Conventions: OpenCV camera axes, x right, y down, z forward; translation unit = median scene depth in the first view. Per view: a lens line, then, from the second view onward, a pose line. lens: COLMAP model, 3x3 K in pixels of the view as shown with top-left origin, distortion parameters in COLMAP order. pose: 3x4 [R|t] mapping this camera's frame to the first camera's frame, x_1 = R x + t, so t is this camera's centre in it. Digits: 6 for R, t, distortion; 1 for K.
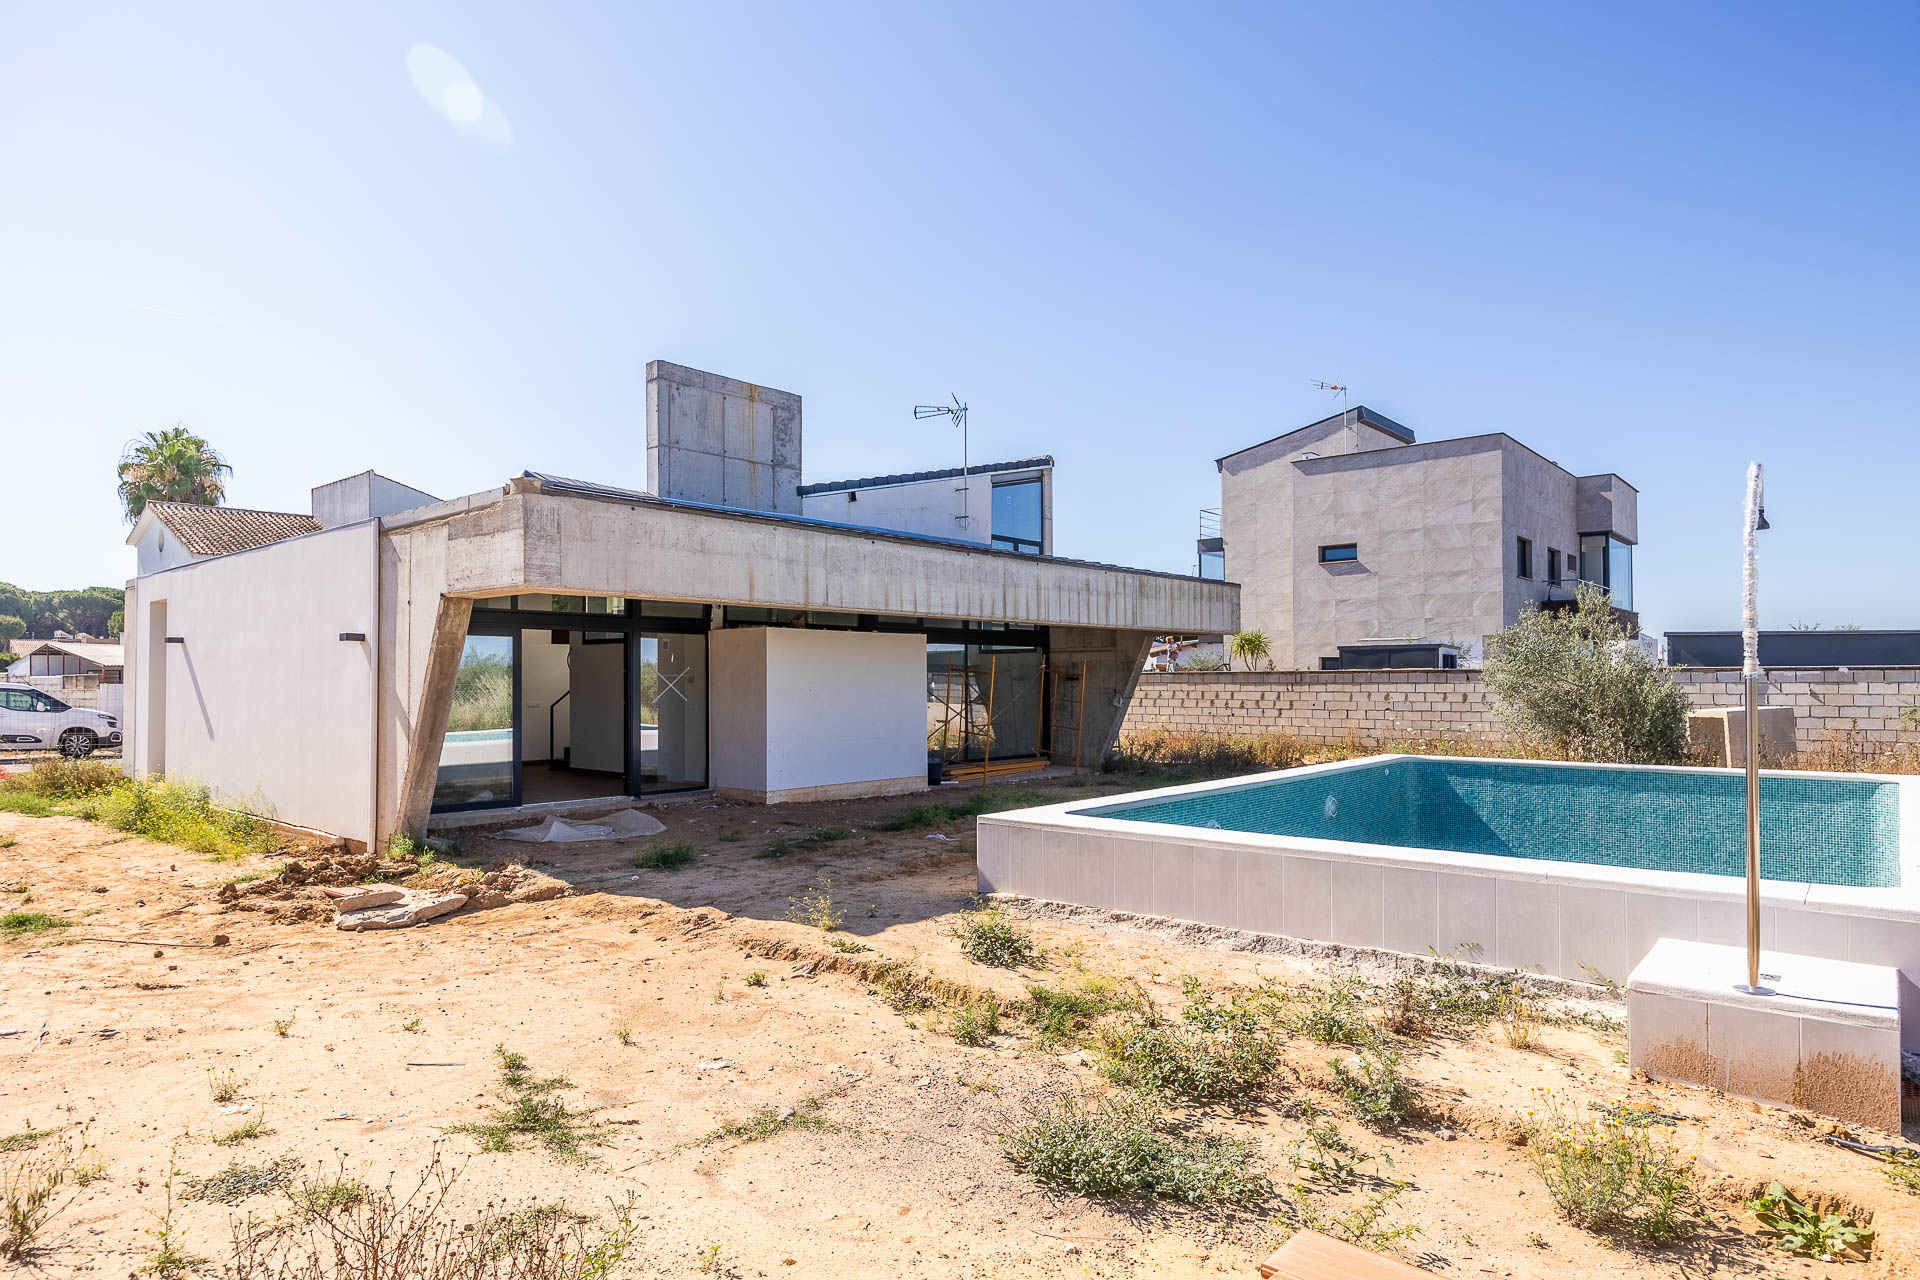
lens RADIAL K [[1070.6, 0, 961.1], [0, 1070.6, 633.4], [0, 0, 1]] dist [-0.001730, 0.000504]
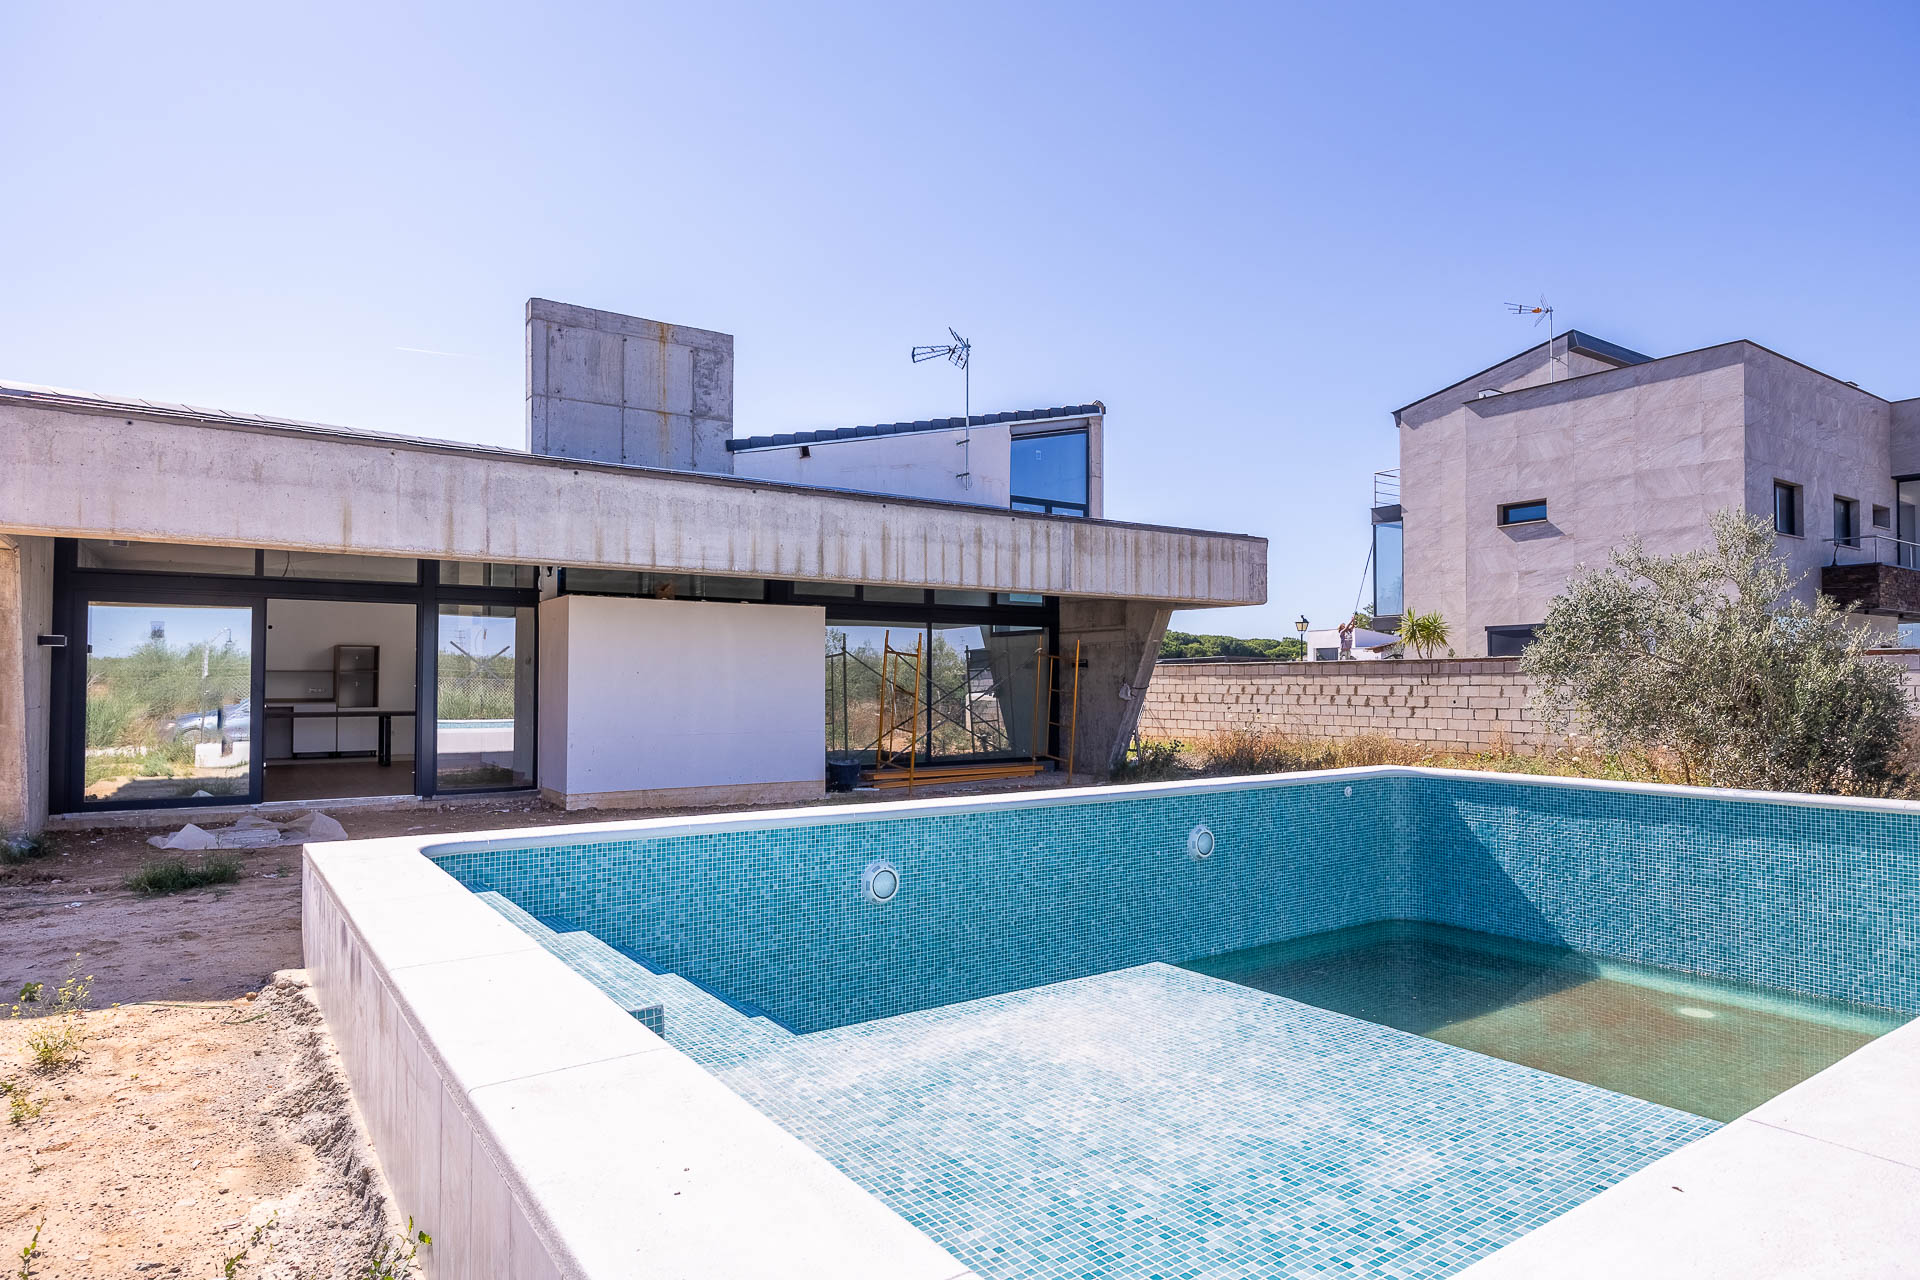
lens RADIAL K [[1072.5, 0, 964.5], [0, 1072.5, 635.3], [0, 0, 1]] dist [-0.004709, -0.000742]
pose [[0.968275, -0.009152, -0.249719, 0.209060], [0.008909, 0.999958, -0.002102, 0.019394], [0.249728, -0.000189, 0.968316, 0.181542]]
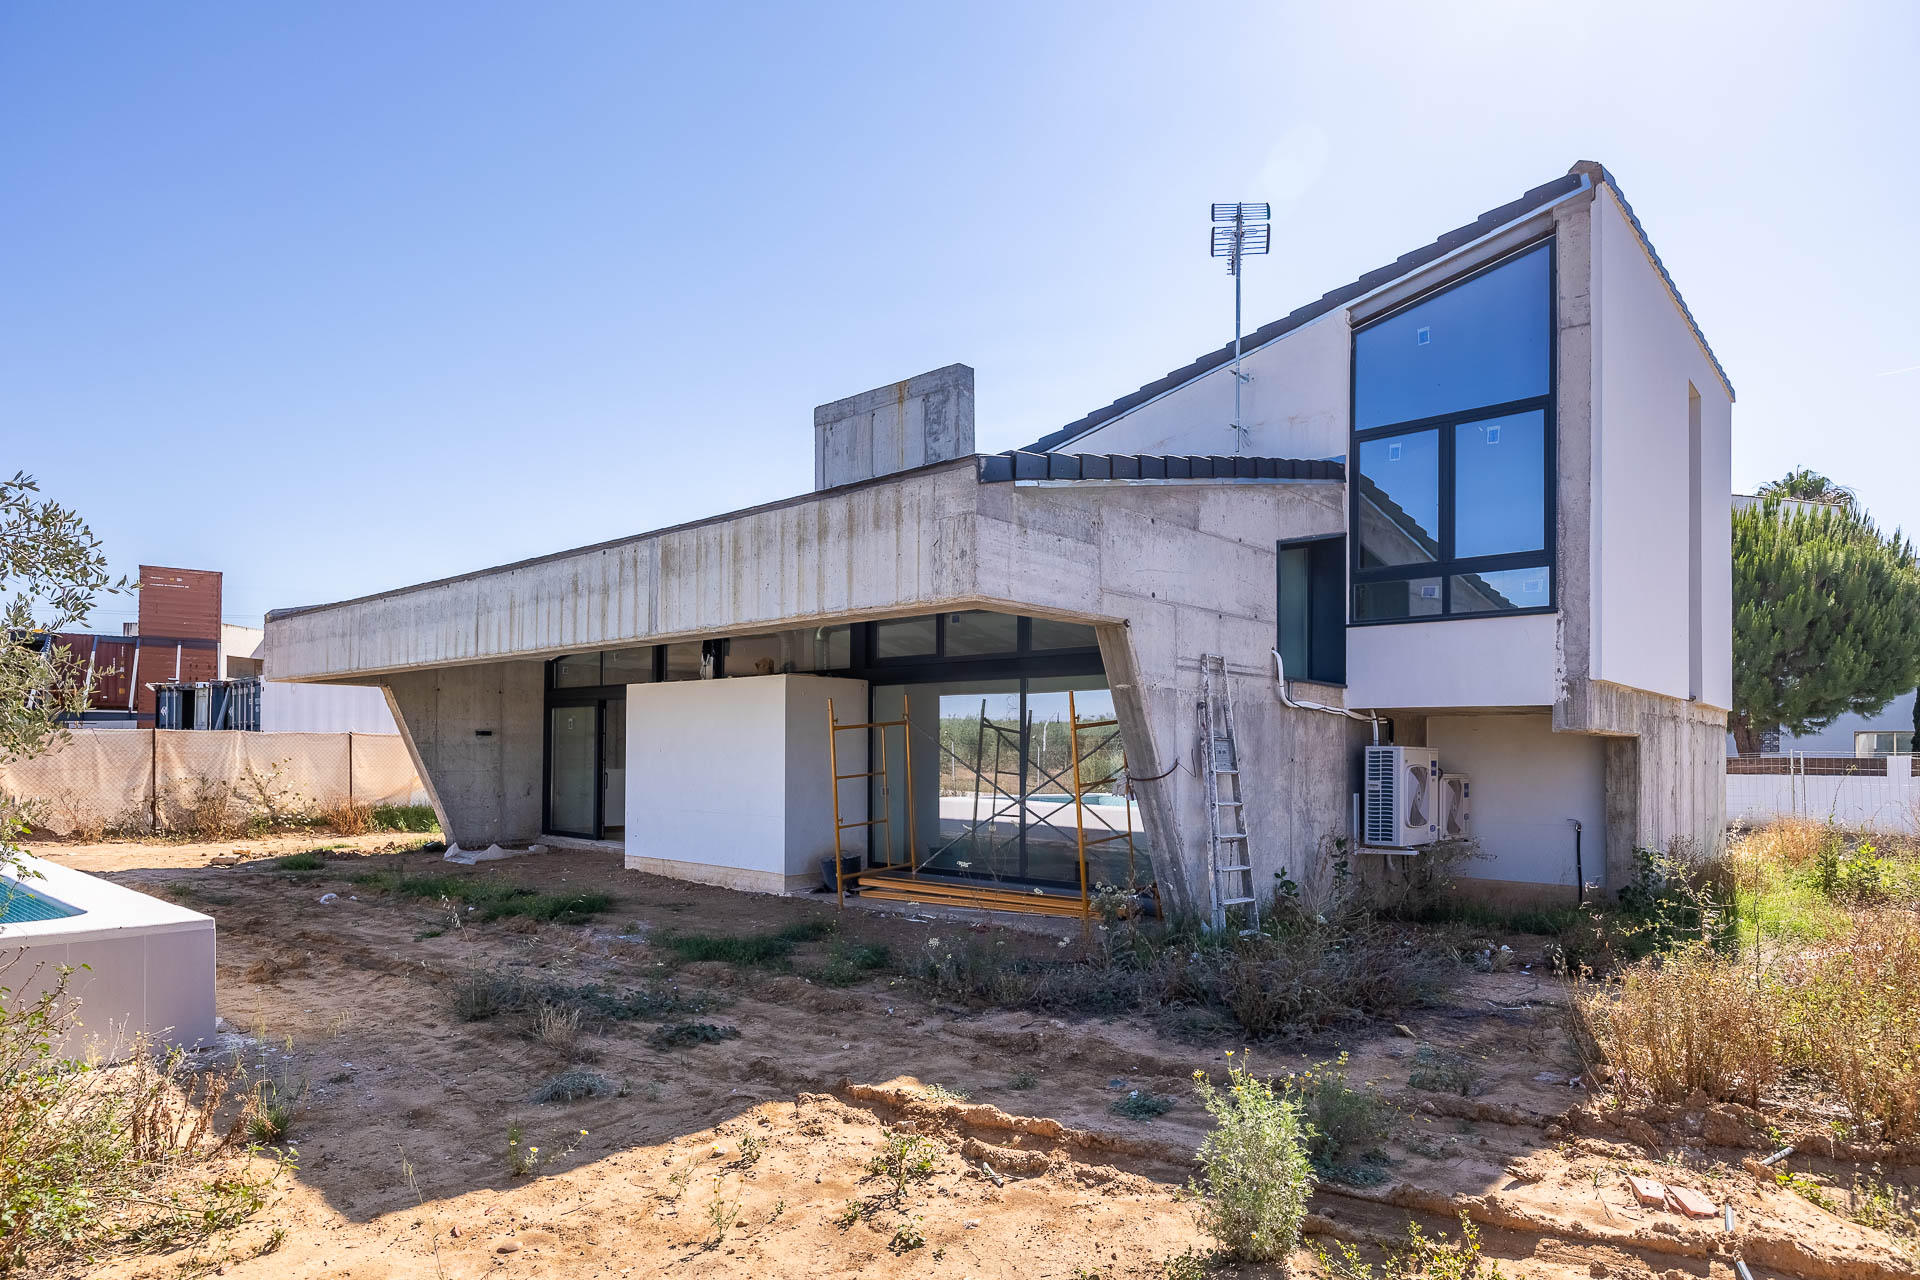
lens RADIAL K [[1138.2, 0, 964.2], [0, 1138.2, 750.4], [0, 0, 1]] dist [-0.003539, -0.001185]
pose [[-0.018462, -0.008108, -0.999797, 0.546647], [0.029819, 0.999518, -0.008656, 0.046375], [0.999385, -0.029973, -0.018212, 0.865634]]
